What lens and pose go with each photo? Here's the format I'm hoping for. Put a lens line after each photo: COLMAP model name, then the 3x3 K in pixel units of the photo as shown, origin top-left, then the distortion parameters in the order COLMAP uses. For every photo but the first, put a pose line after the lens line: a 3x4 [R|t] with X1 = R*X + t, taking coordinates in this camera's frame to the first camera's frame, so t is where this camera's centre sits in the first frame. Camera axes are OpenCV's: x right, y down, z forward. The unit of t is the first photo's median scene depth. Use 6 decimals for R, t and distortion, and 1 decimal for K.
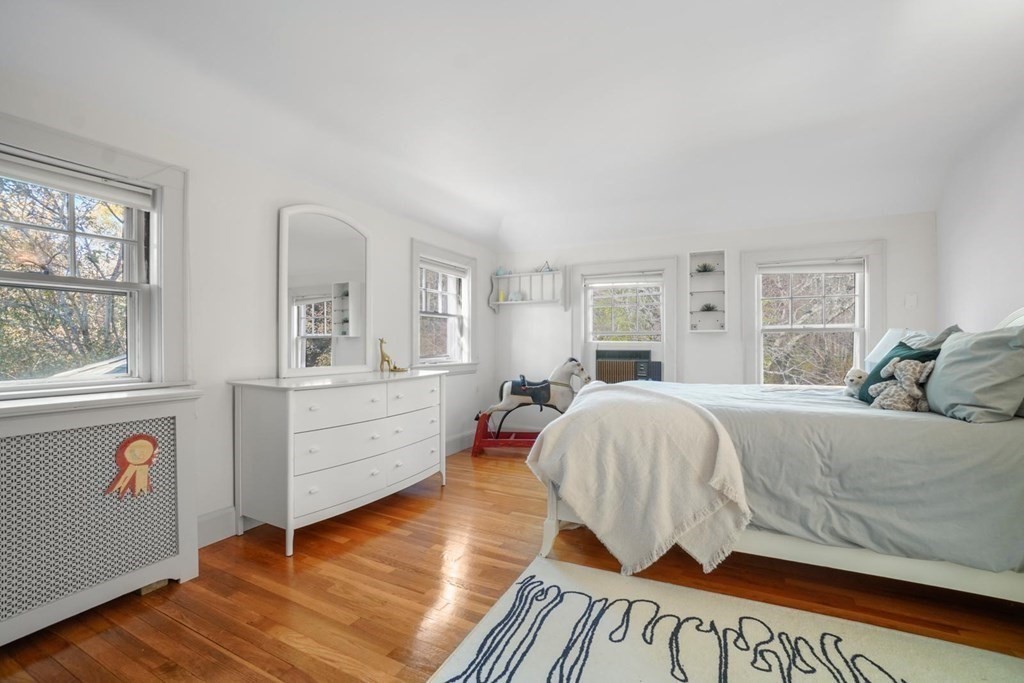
lens RADIAL K [[459.5, 0, 512.0], [0, 459.5, 341.5], [0, 0, 1]] dist [-0.035470, 0.000334]
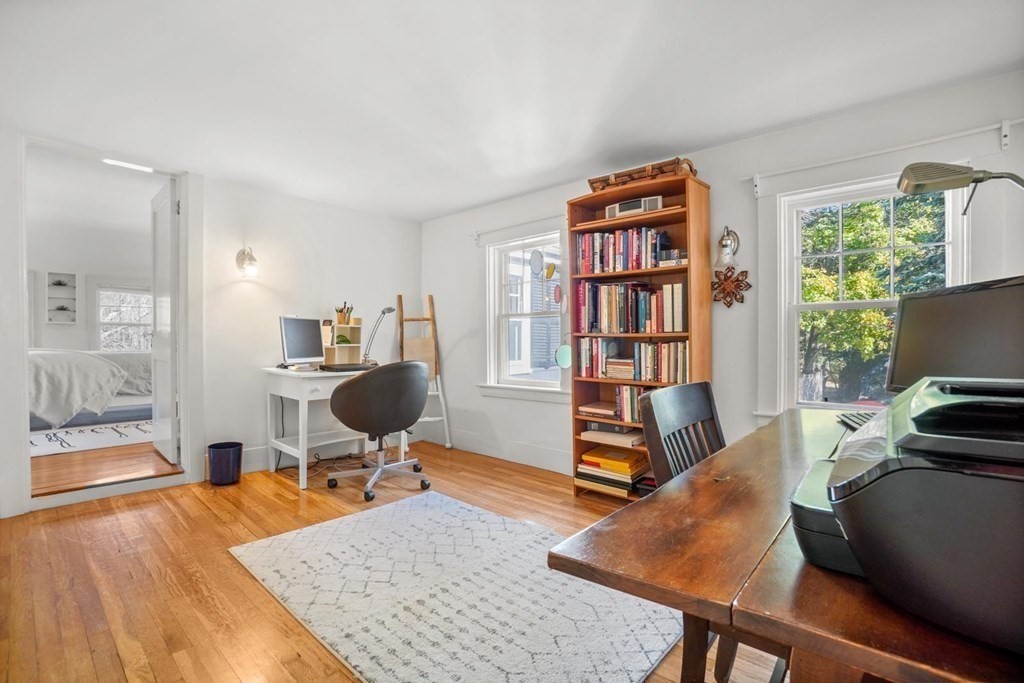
lens RADIAL K [[459.5, 0, 512.0], [0, 459.5, 341.5], [0, 0, 1]] dist [-0.035470, 0.000334]
pose [[0.244402, -0.003047, 0.969669, -1.264712], [0.005928, 0.999981, 0.001648, 0.090835], [-0.969656, 0.005345, 0.244415, -1.655089]]
